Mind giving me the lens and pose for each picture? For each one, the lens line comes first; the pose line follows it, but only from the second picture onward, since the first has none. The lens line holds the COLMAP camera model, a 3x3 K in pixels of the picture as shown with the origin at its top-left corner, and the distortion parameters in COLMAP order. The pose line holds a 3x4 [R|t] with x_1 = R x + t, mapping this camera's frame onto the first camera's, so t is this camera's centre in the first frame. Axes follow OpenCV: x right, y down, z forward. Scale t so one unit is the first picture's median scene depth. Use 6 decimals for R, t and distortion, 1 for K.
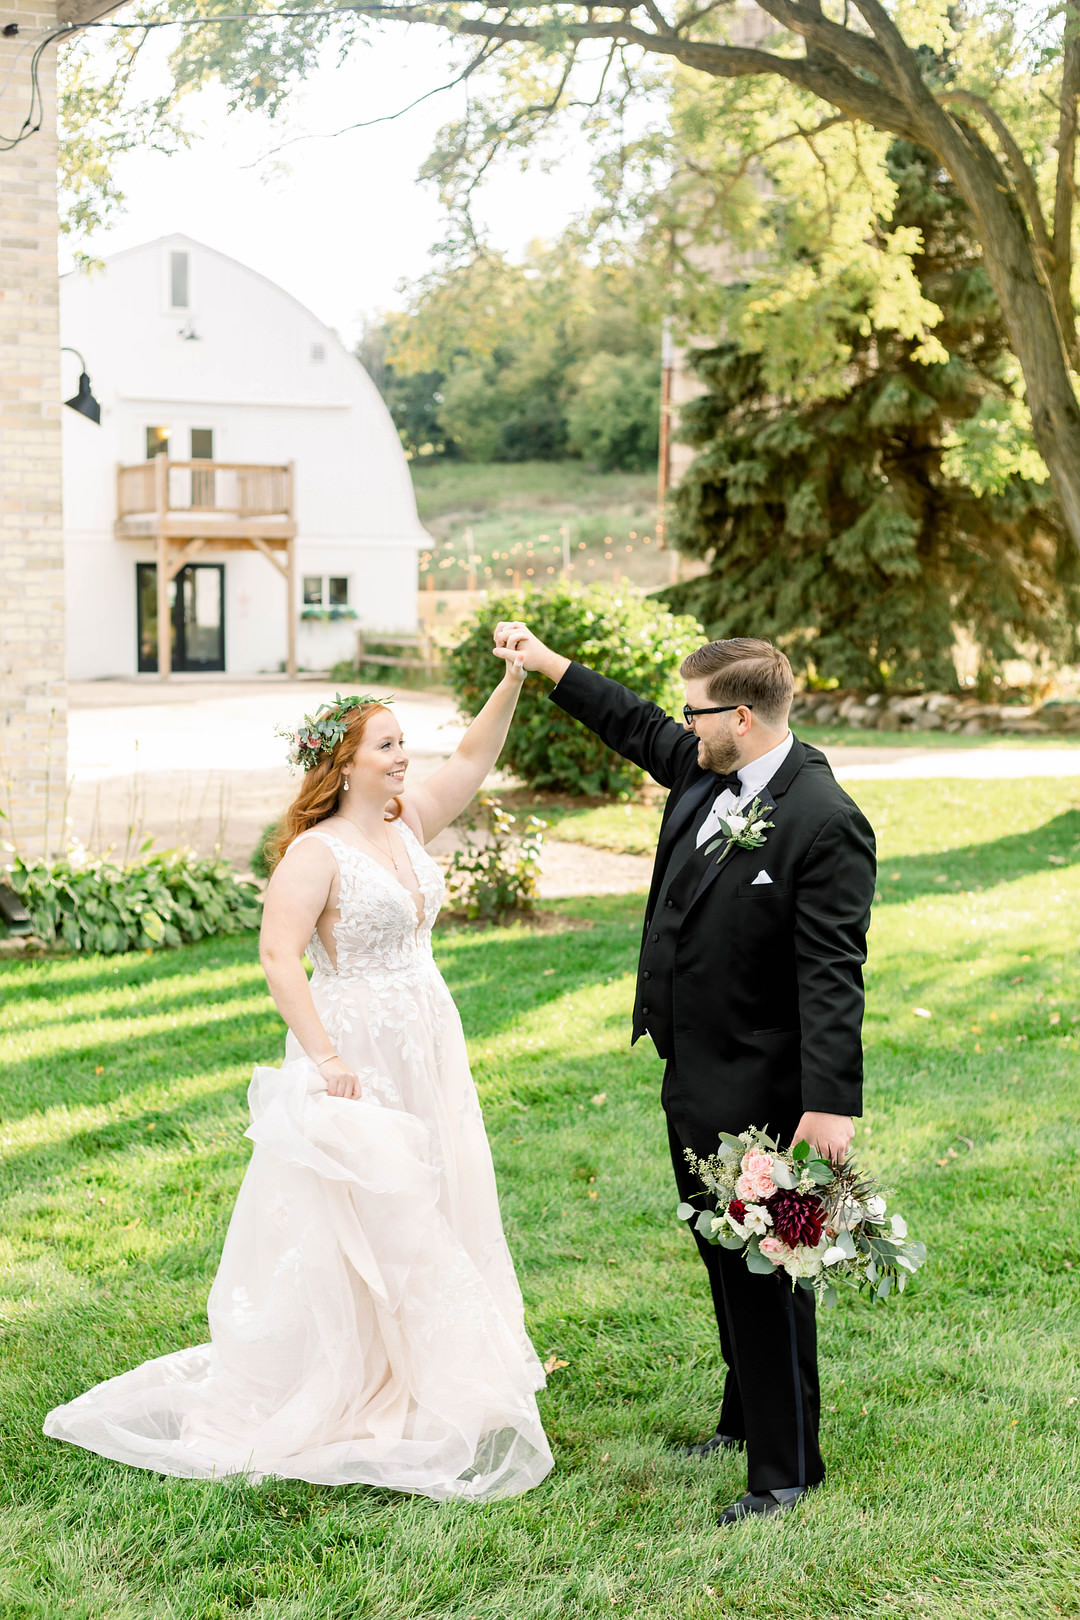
lens RADIAL K [[2198.4, 0, 540.0], [0, 2198.4, 810.0], [0, 0, 1]] dist [-0.011043, 0.050740]
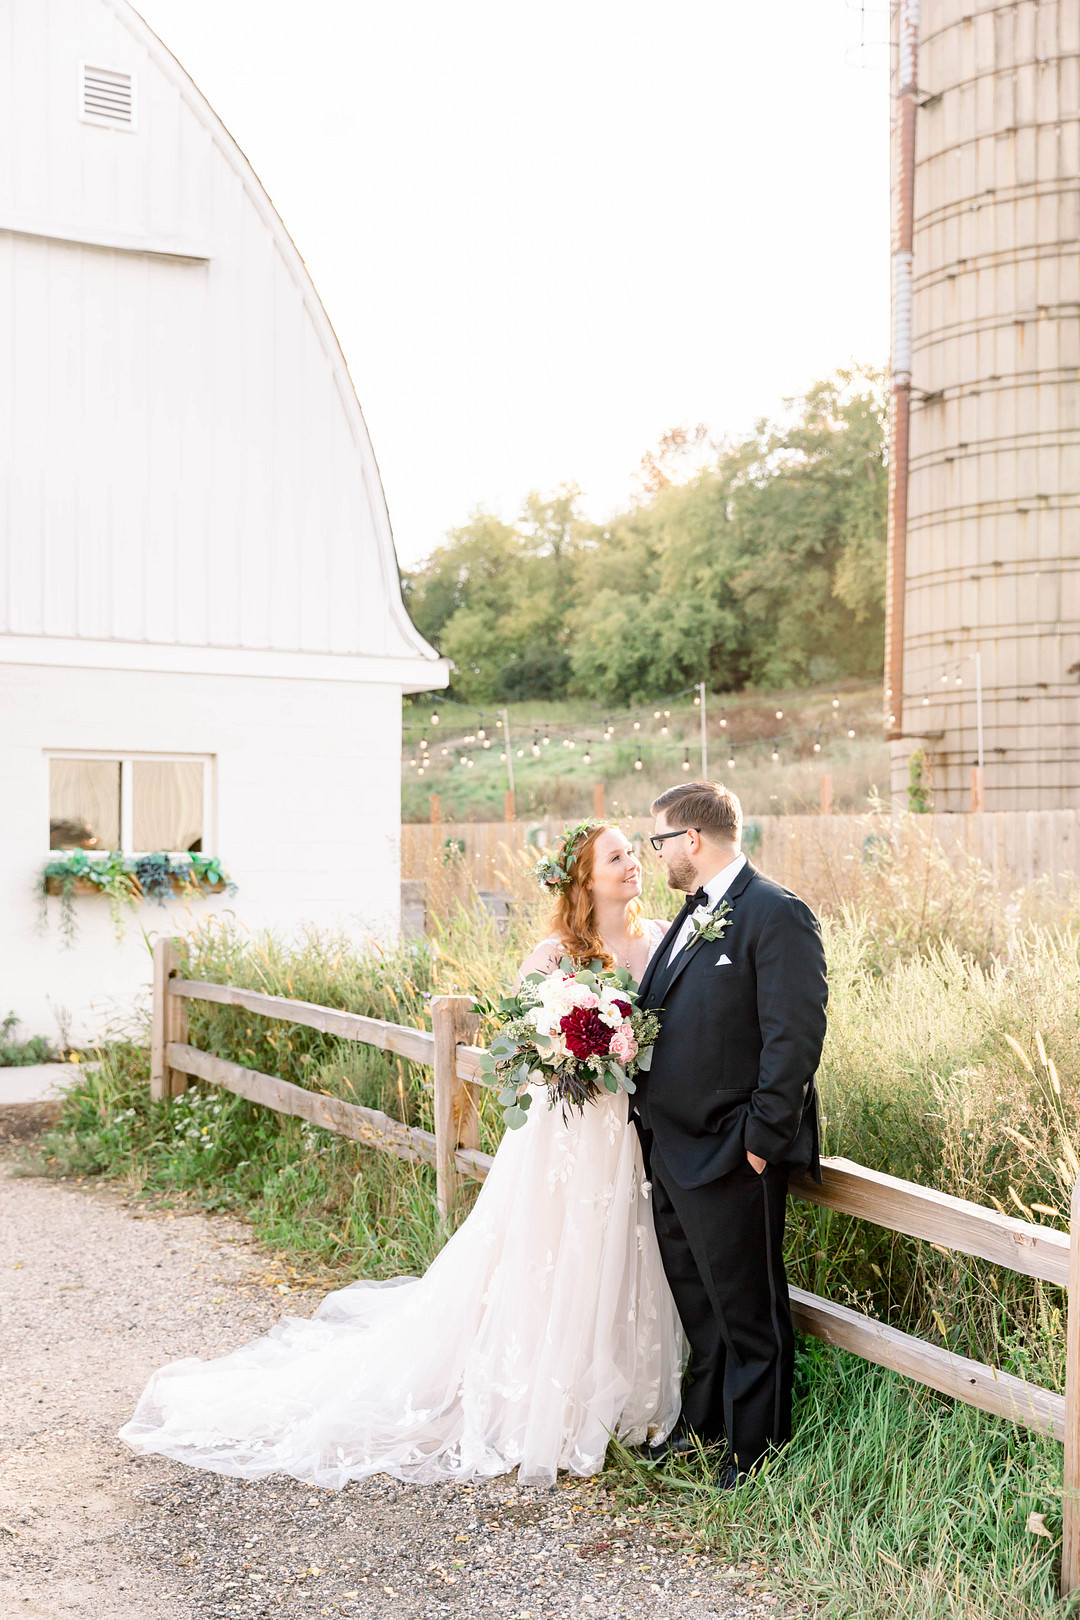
lens RADIAL K [[1912.6, 0, 540.0], [0, 1912.6, 810.0], [0, 0, 1]] dist [0.035093, 0.013003]
pose [[0.999952, 0.004345, 0.008752, -0.063530], [-0.003349, 0.993845, -0.110727, -0.112369], [-0.009179, 0.110692, 0.993812, 1.193407]]
